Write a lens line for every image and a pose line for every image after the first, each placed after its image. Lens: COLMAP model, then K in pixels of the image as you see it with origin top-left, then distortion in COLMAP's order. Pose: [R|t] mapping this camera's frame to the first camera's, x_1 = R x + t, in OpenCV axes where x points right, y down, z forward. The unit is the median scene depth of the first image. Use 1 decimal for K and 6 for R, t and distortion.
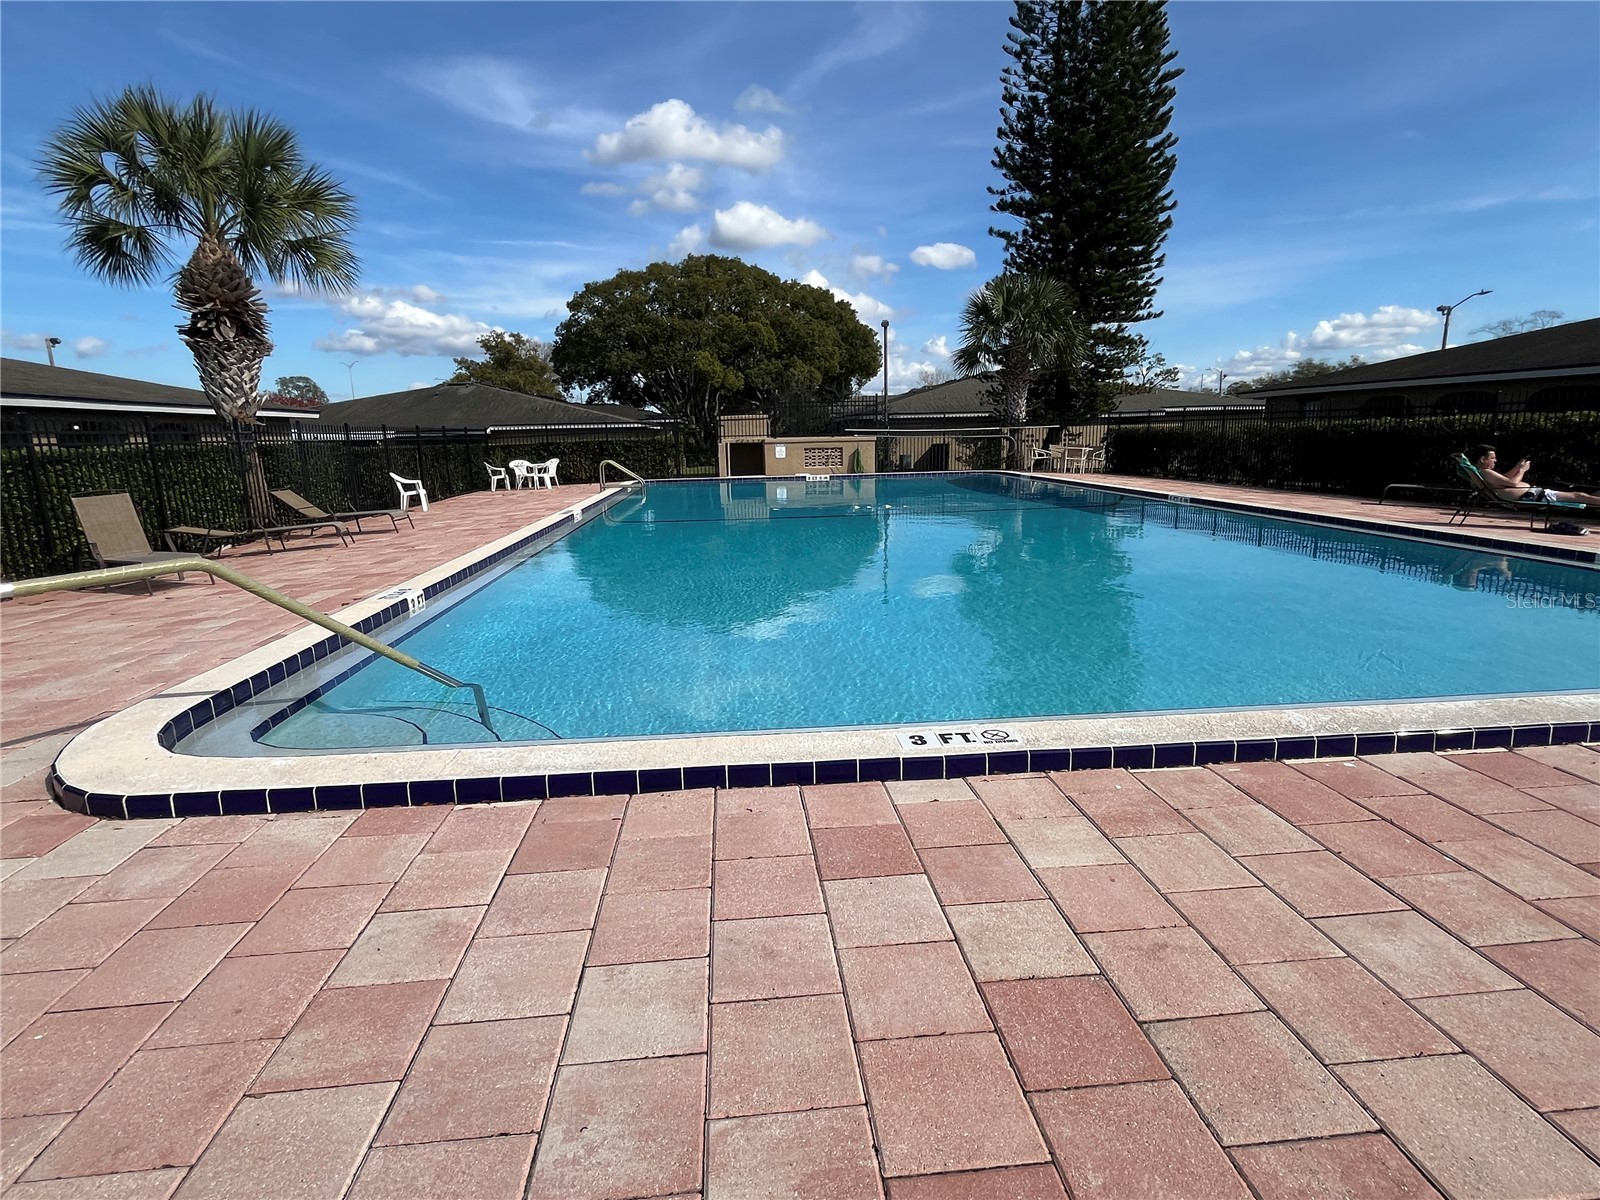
lens RADIAL K [[798.8, 0, 800.0], [0, 798.8, 600.0], [0, 0, 1]] dist [-0.005835, -0.000010]
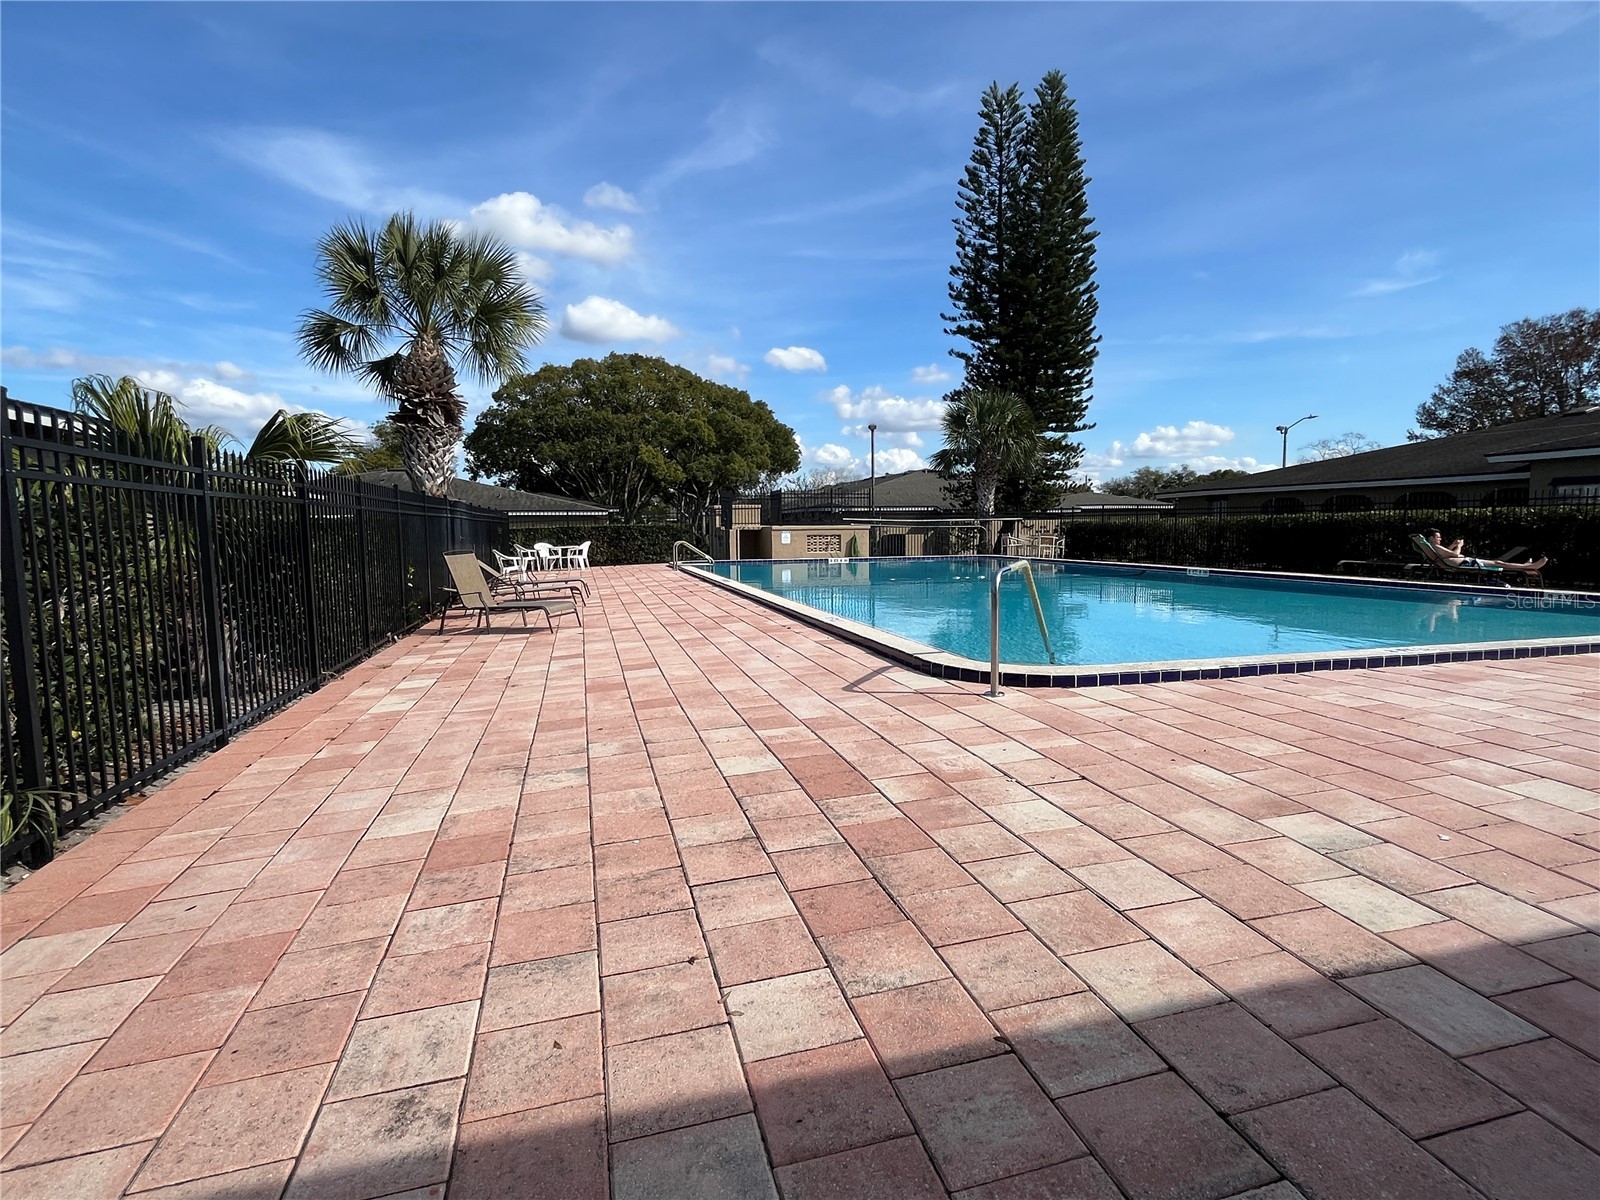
lens RADIAL K [[818.0, 0, 795.8], [0, 818.0, 631.4], [0, 0, 1]] dist [-0.003496, -0.001233]
pose [[0.984799, -0.008950, 0.173469, -0.165687], [0.022985, 0.996604, -0.079071, 0.025066], [-0.172172, 0.081856, 0.981660, -0.075877]]
